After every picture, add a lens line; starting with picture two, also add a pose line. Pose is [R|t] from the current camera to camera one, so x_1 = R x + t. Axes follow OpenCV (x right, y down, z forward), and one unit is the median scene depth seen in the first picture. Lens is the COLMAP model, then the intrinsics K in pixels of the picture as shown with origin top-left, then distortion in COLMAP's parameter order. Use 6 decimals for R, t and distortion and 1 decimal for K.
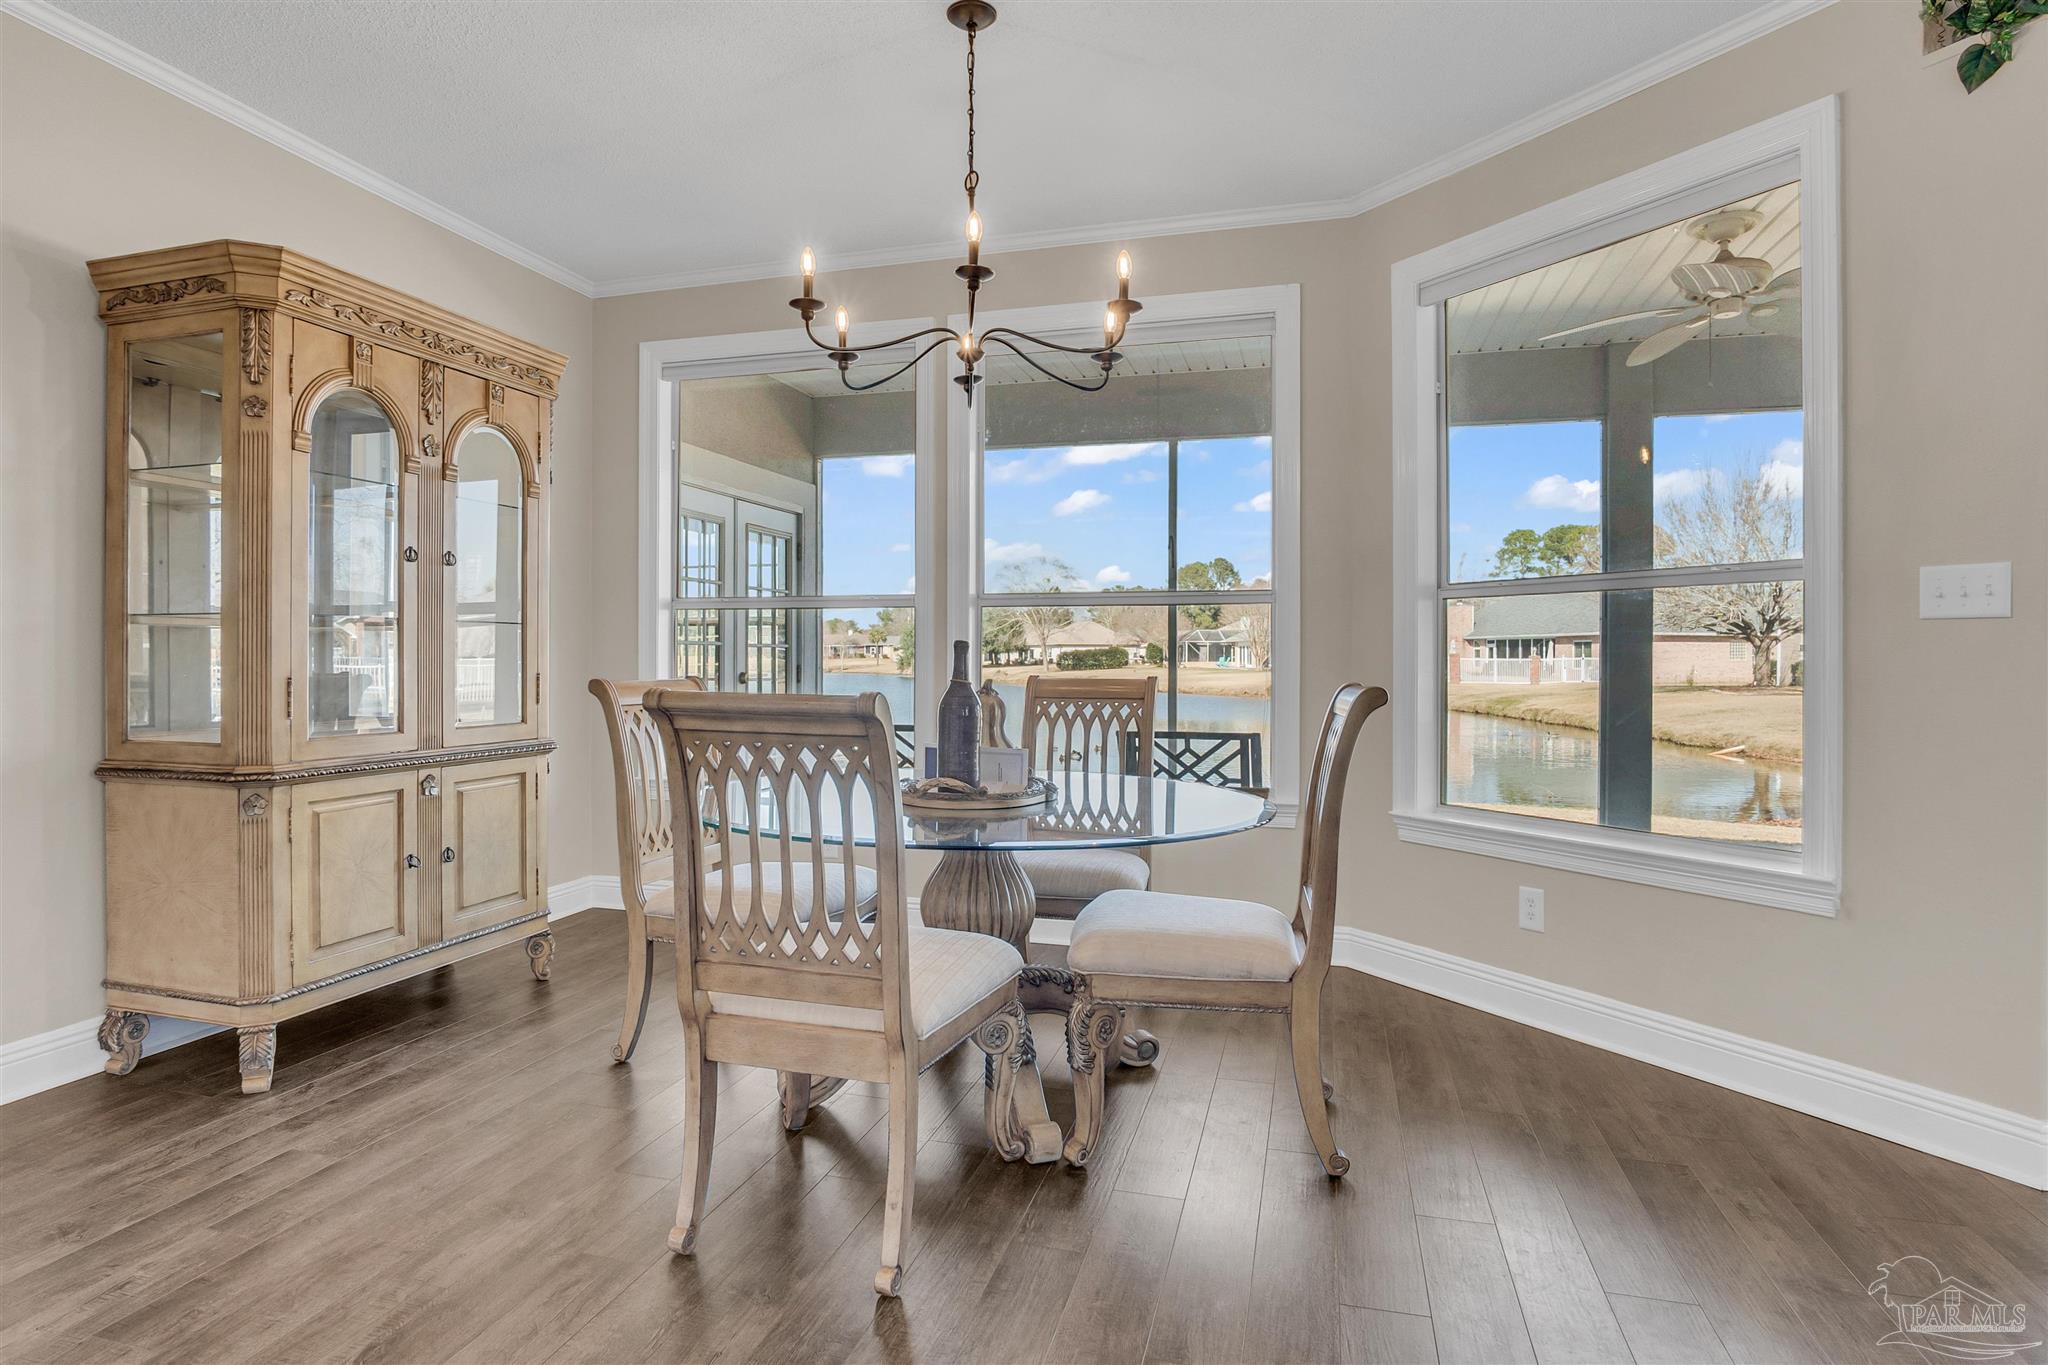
lens RADIAL K [[1114.4, 0, 1001.8], [0, 1114.4, 666.7], [0, 0, 1]] dist [-0.032975, 0.003754]
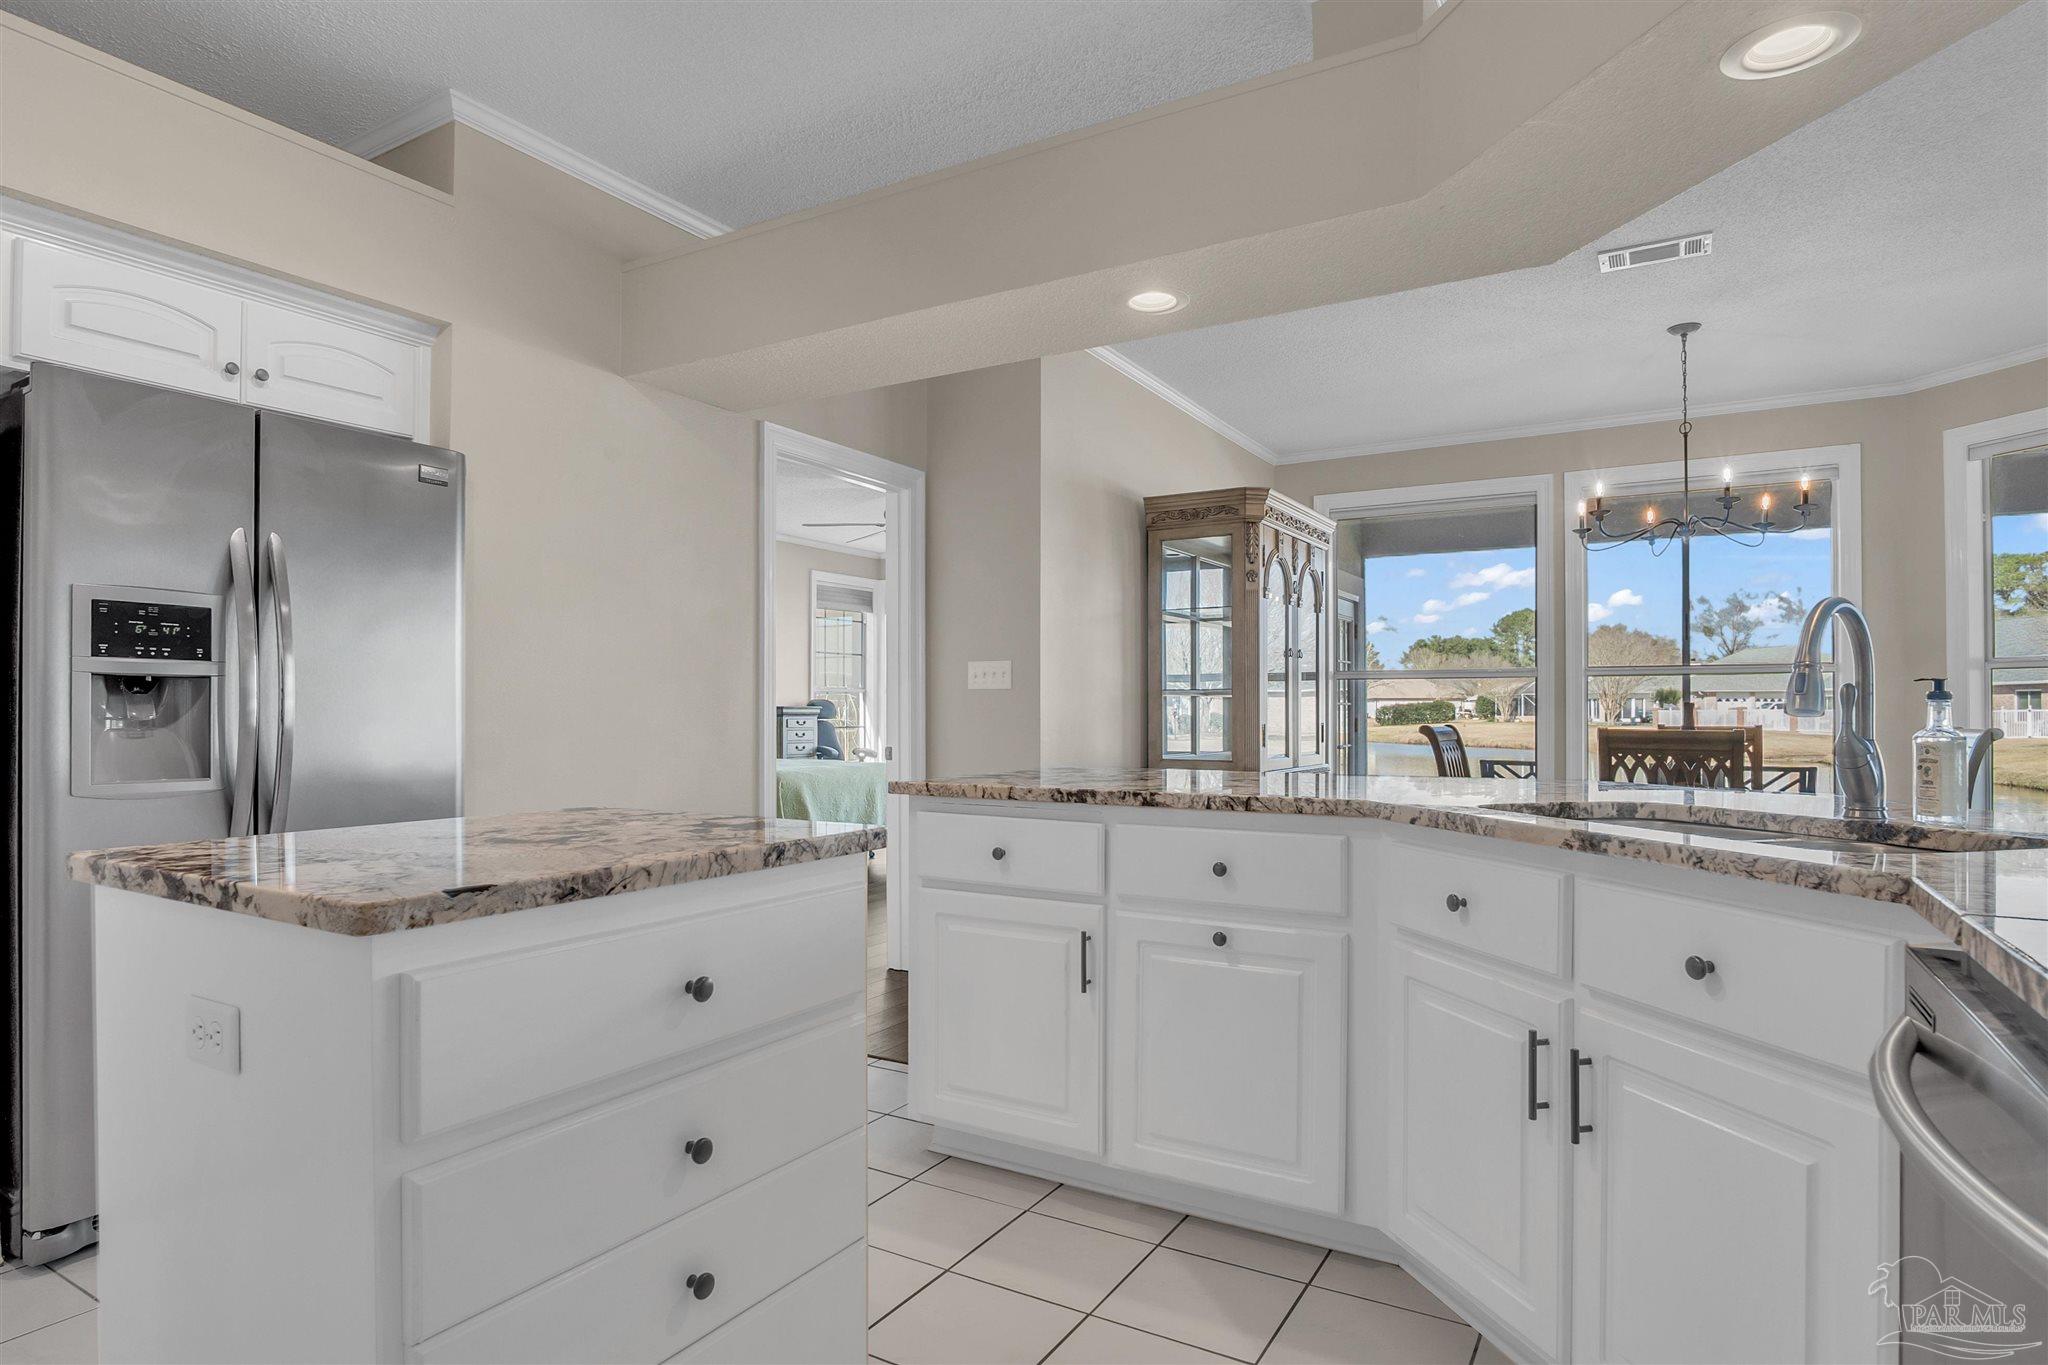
lens RADIAL K [[1114.4, 0, 988.8], [0, 1114.4, 710.4], [0, 0, 1]] dist [-0.032975, 0.003754]
pose [[0.962077, -0.004336, -0.272745, -0.336396], [0.001505, 0.999943, -0.010589, 0.002994], [0.272775, 0.009777, 0.962028, -0.503199]]
